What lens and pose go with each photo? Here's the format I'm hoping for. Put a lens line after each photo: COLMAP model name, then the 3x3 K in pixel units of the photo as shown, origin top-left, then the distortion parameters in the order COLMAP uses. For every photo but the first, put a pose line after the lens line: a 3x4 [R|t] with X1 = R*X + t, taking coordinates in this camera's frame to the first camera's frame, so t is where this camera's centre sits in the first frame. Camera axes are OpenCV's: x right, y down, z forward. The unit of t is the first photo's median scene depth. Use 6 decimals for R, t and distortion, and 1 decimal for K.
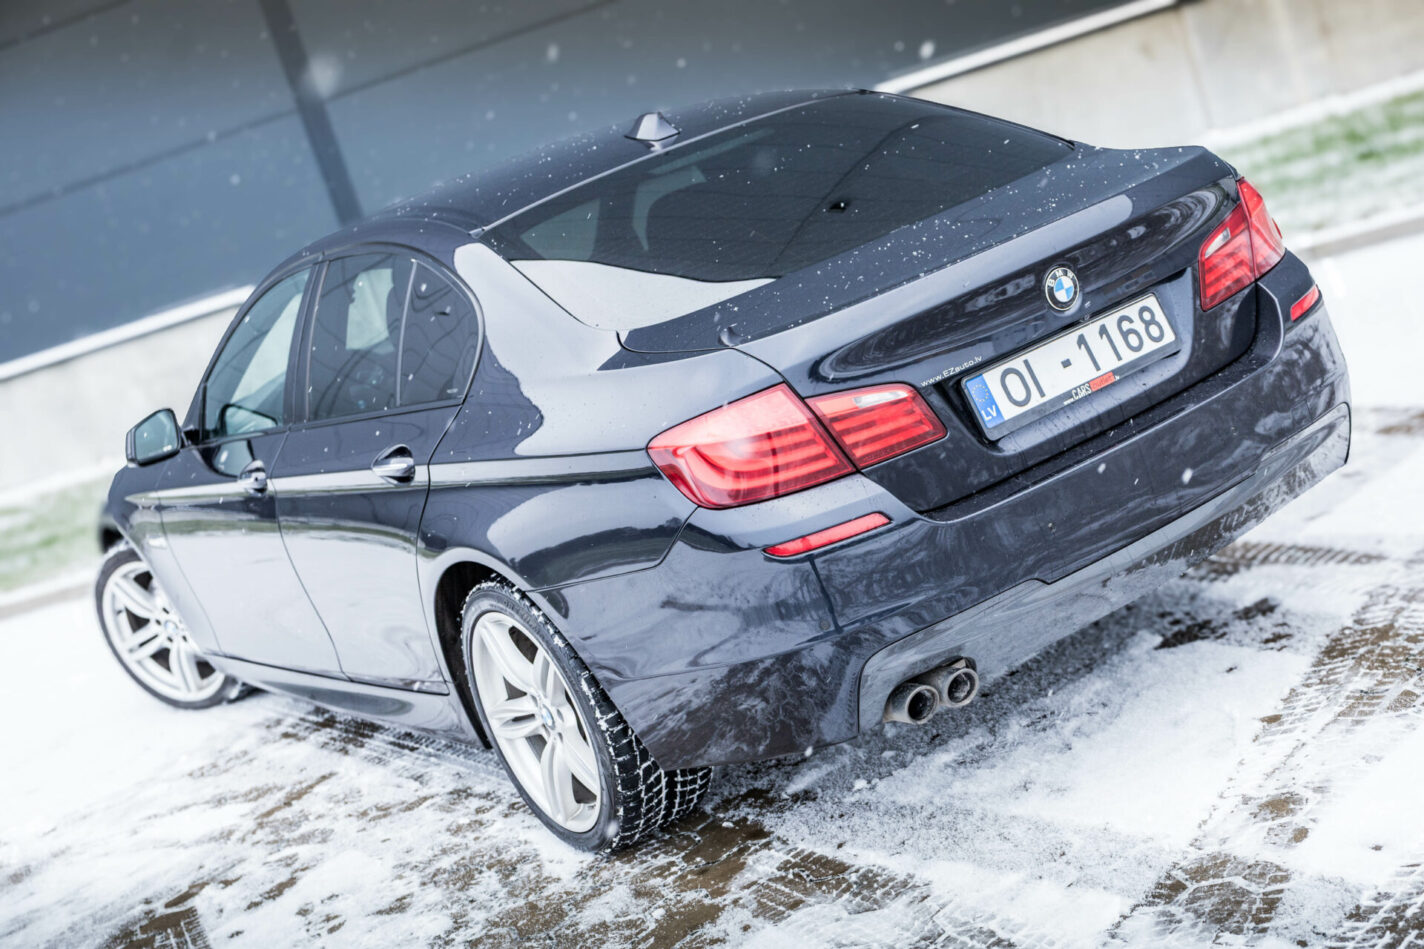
lens RADIAL K [[2036.0, 0, 712.0], [0, 2036.0, 474.5], [0, 0, 1]] dist [0.001896, 0.036258]
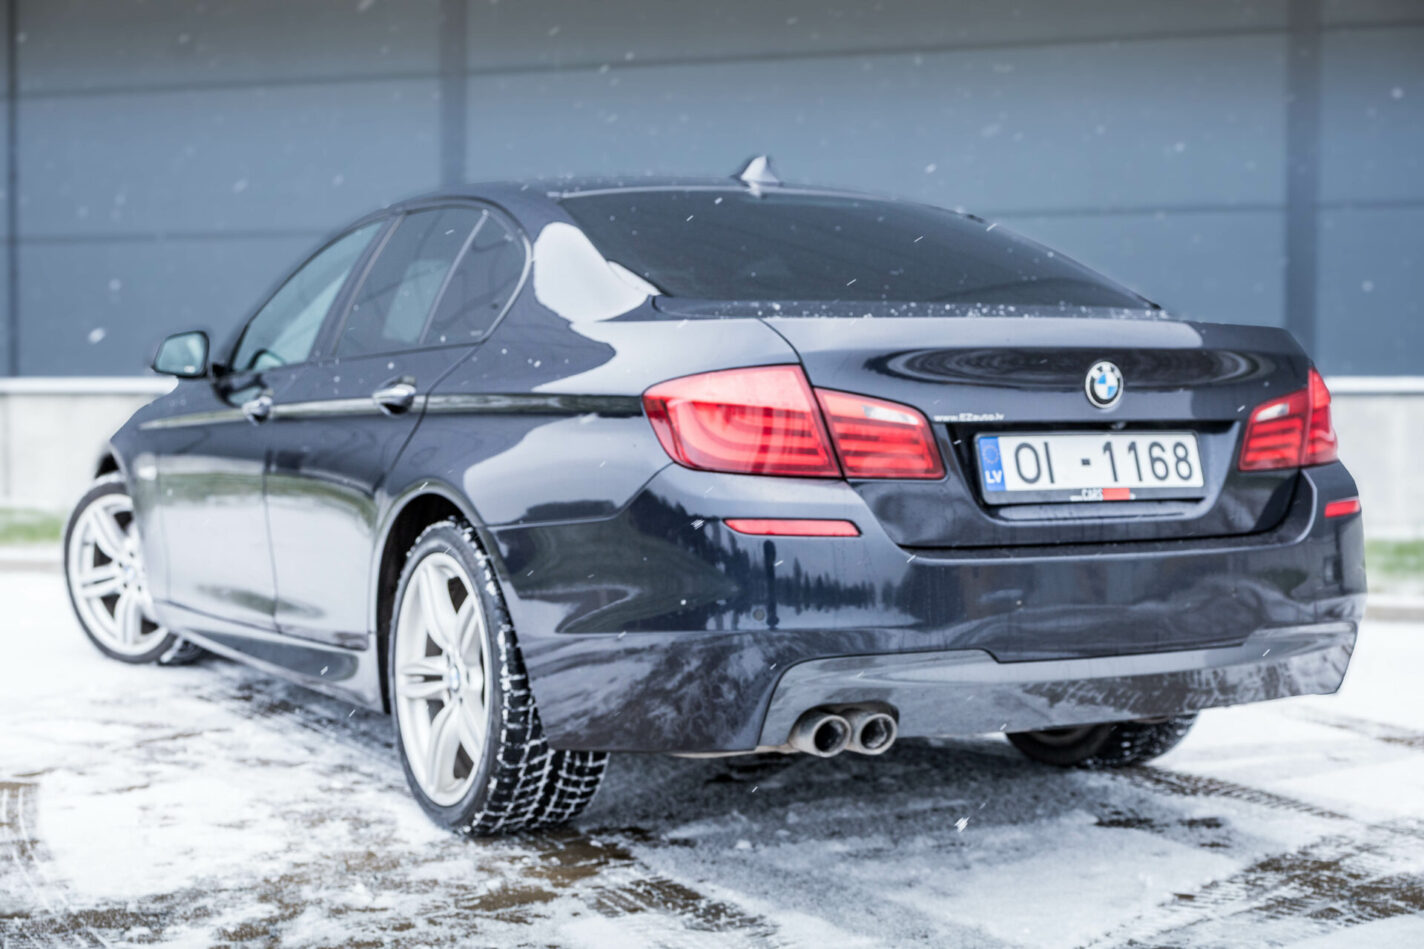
lens RADIAL K [[2036.0, 0, 712.0], [0, 2036.0, 474.5], [0, 0, 1]] dist [0.001896, 0.036258]
pose [[0.946977, 0.317404, -0.049893, 0.053268], [-0.321297, 0.936307, -0.141762, 0.134299], [0.001719, 0.150276, 0.988643, 0.048726]]
